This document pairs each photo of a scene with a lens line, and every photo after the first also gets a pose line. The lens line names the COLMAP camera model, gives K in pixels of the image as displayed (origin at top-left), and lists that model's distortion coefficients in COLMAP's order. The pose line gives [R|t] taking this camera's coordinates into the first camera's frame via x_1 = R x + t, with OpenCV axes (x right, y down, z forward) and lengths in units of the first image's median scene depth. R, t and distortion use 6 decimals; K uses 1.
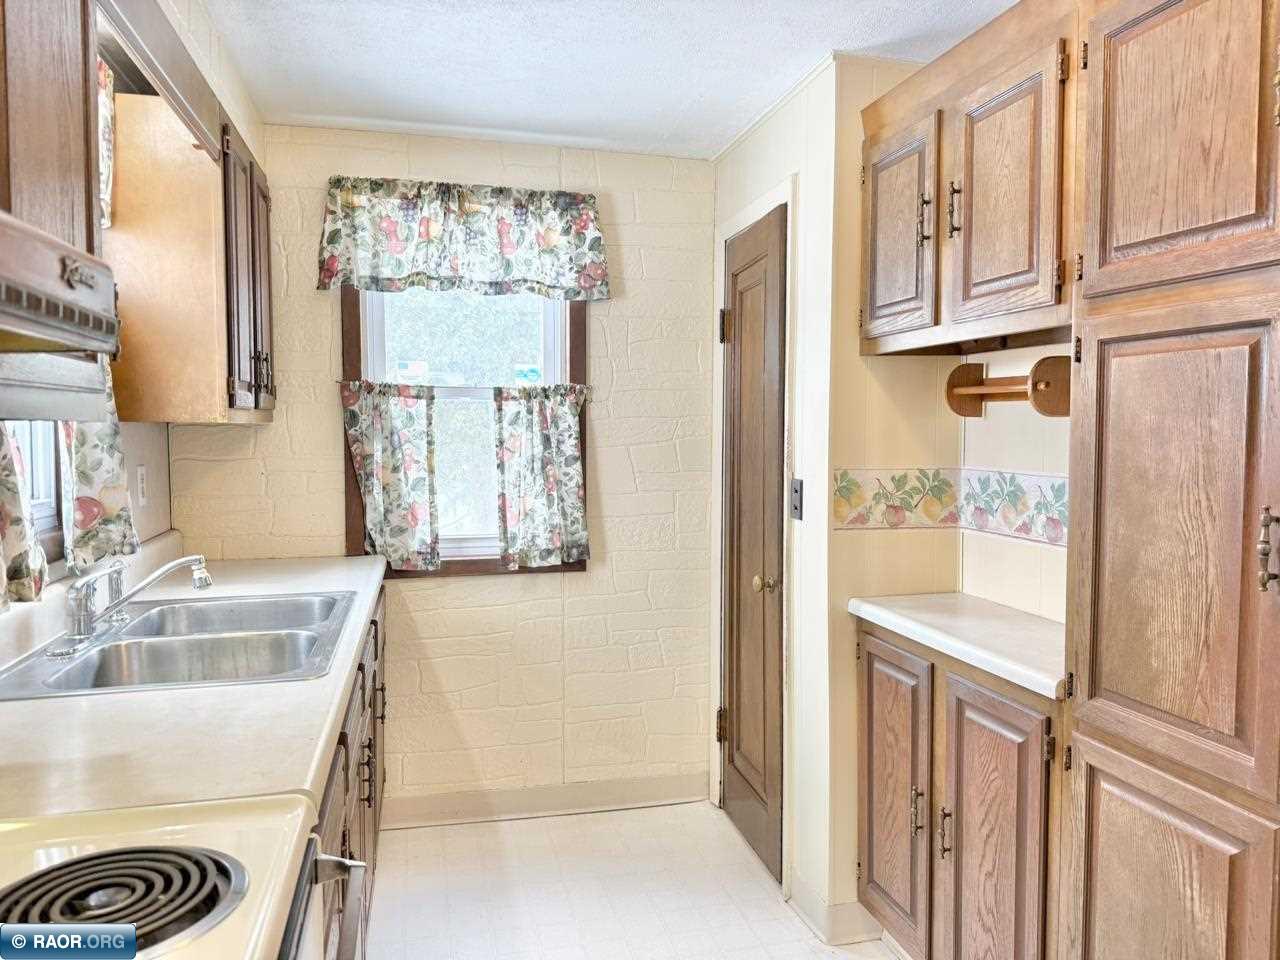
lens RADIAL K [[917.2, 0, 661.5], [0, 917.2, 489.3], [0, 0, 1]] dist [0.081919, -0.003072]
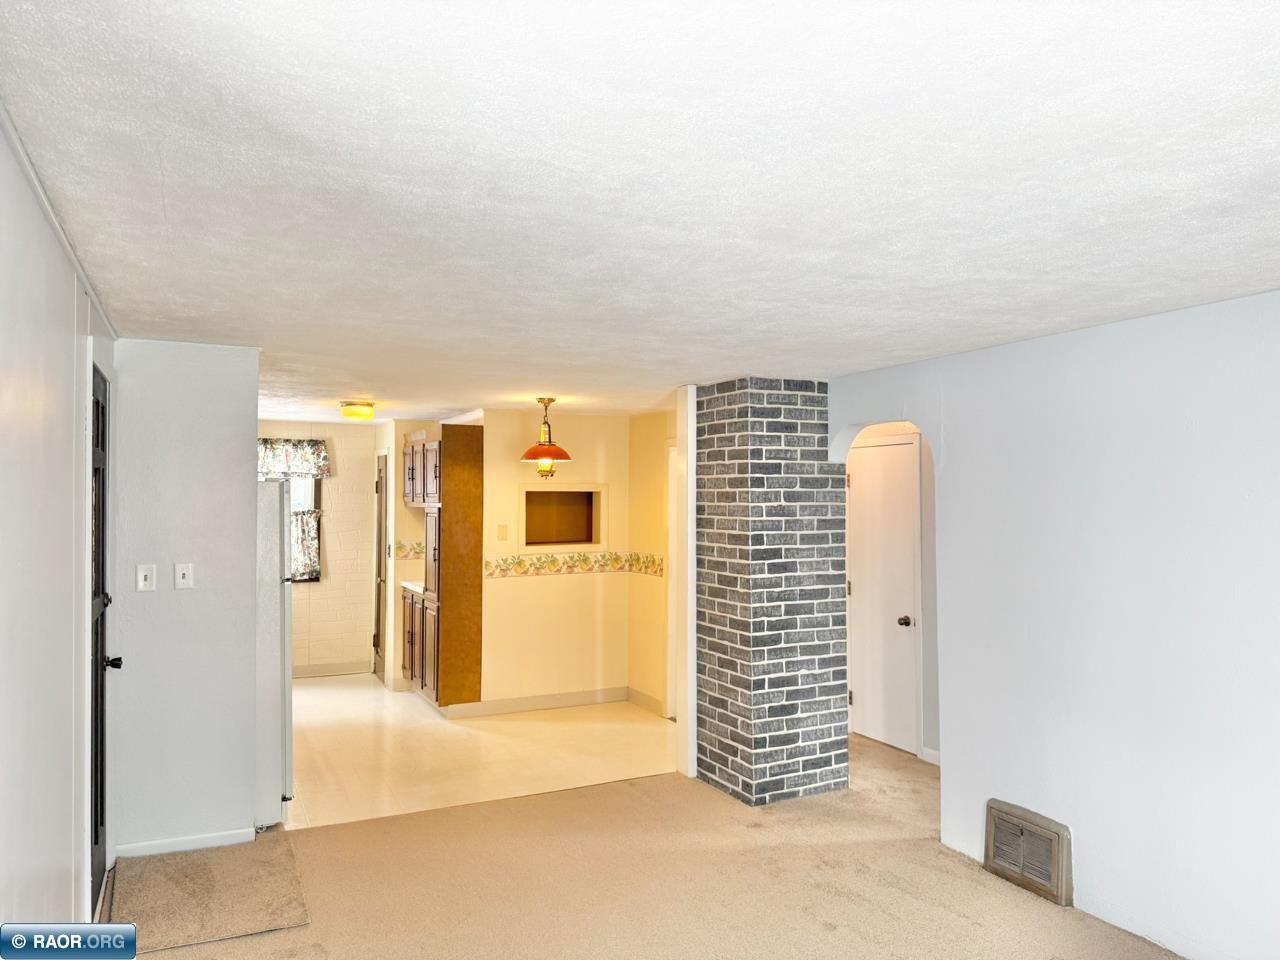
lens RADIAL K [[885.7, 0, 640.0], [0, 885.7, 480.0], [0, 0, 1]] dist [0.153553, -0.195341]
pose [[0.979211, 0.004748, 0.202787, 0.301595], [0.013222, 0.996106, -0.087168, 0.039487], [-0.202411, 0.088037, 0.975335, -1.770489]]
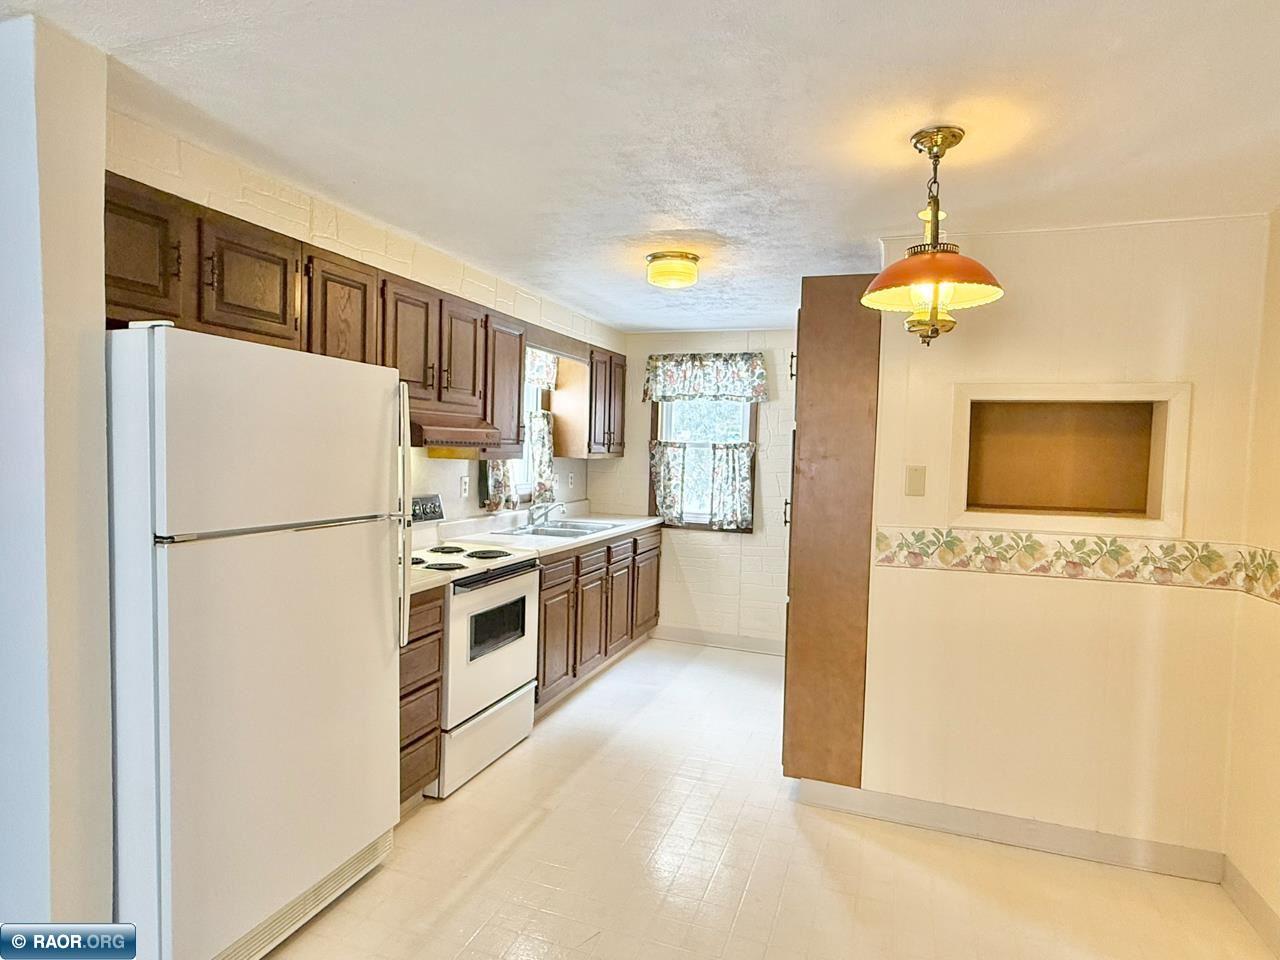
lens RADIAL K [[729.7, 0, 634.6], [0, 729.7, 482.5], [0, 0, 1]] dist [0.004212, 0.001624]
pose [[0.825114, 0.049233, -0.562818, 0.640848], [-0.064342, 0.997903, -0.007036, 0.003811], [0.561291, 0.042018, 0.826551, -0.513084]]
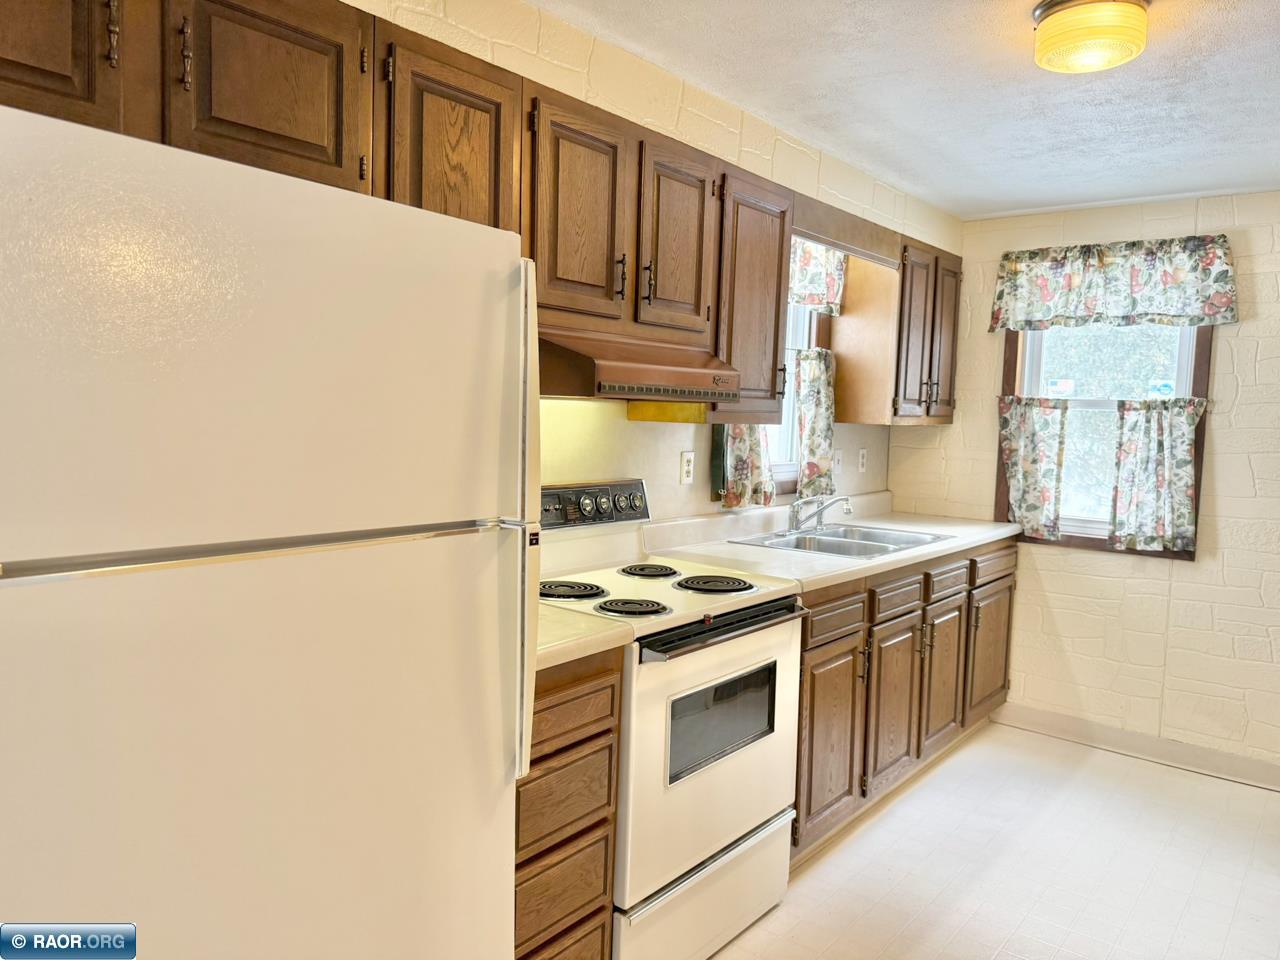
lens RADIAL K [[938.2, 0, 634.9], [0, 938.2, 475.4], [0, 0, 1]] dist [0.119950, -0.183684]
pose [[0.602632, 0.074718, -0.794513, 0.460648], [-0.082142, 0.996127, 0.031374, 0.002704], [0.793780, 0.046356, 0.606436, -0.293306]]
